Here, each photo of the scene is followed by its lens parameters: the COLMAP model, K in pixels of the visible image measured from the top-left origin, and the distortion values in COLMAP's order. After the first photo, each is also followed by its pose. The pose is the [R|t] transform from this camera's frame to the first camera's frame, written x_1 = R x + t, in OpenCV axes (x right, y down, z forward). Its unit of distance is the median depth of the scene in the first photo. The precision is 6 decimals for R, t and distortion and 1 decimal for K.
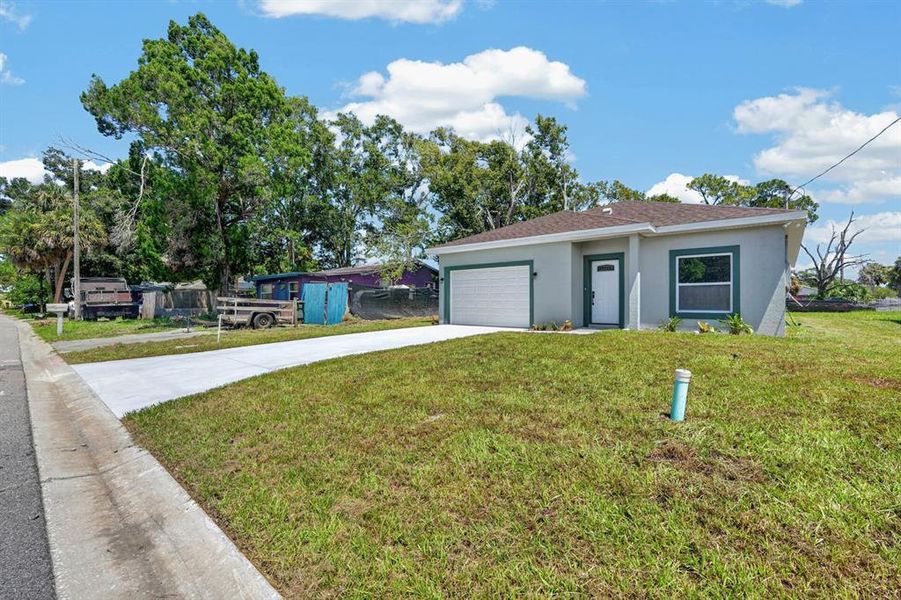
lens RADIAL K [[396.5, 0, 450.5], [0, 396.5, 300.0], [0, 0, 1]] dist [-0.015134, 0.008473]
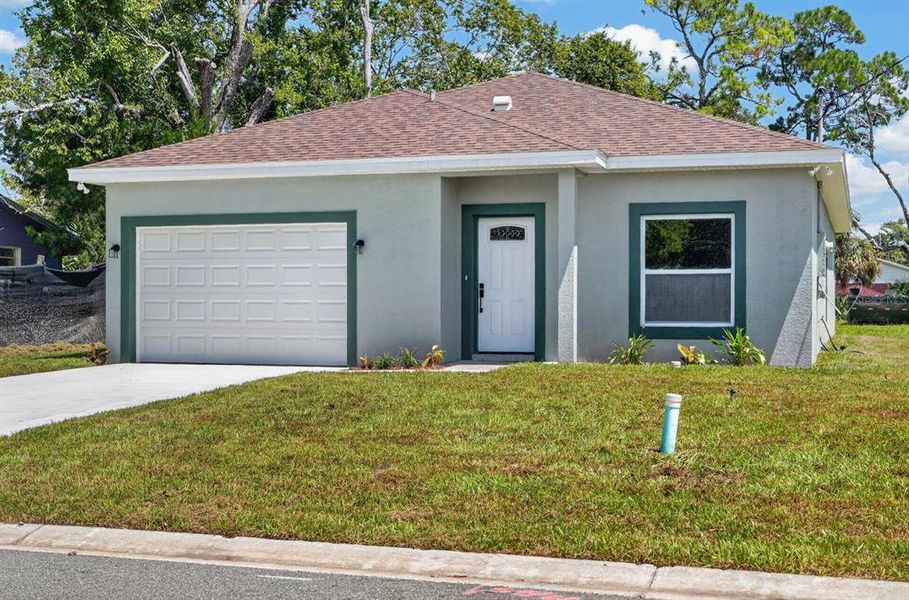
lens RADIAL K [[1286.5, 0, 449.8], [0, 1286.5, 301.9], [0, 0, 1]] dist [-0.009604, -0.013151]
pose [[0.923516, -0.001181, 0.383557, -0.256558], [-0.001535, 0.999976, 0.006775, -0.010187], [-0.383556, -0.006846, 0.923492, -0.382912]]
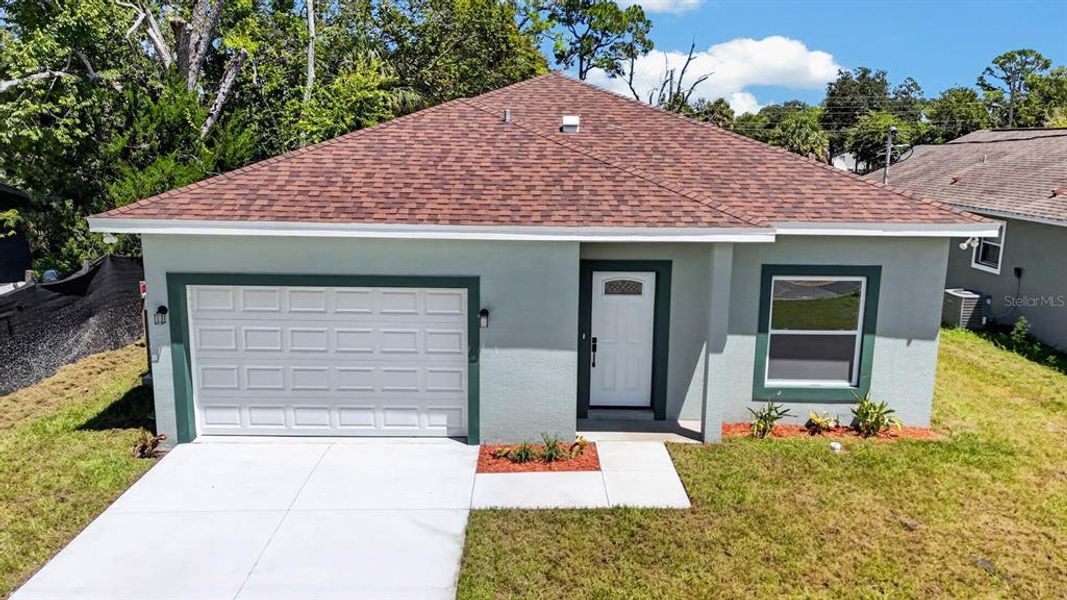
lens RADIAL K [[782.1, 0, 536.8], [0, 782.1, 296.0], [0, 0, 1]] dist [0.098459, -0.106651]
pose [[0.758035, -0.119945, 0.641090, -0.255387], [-0.016591, 0.979080, 0.202798, -0.251977], [-0.652003, -0.164364, 0.740187, 0.408256]]
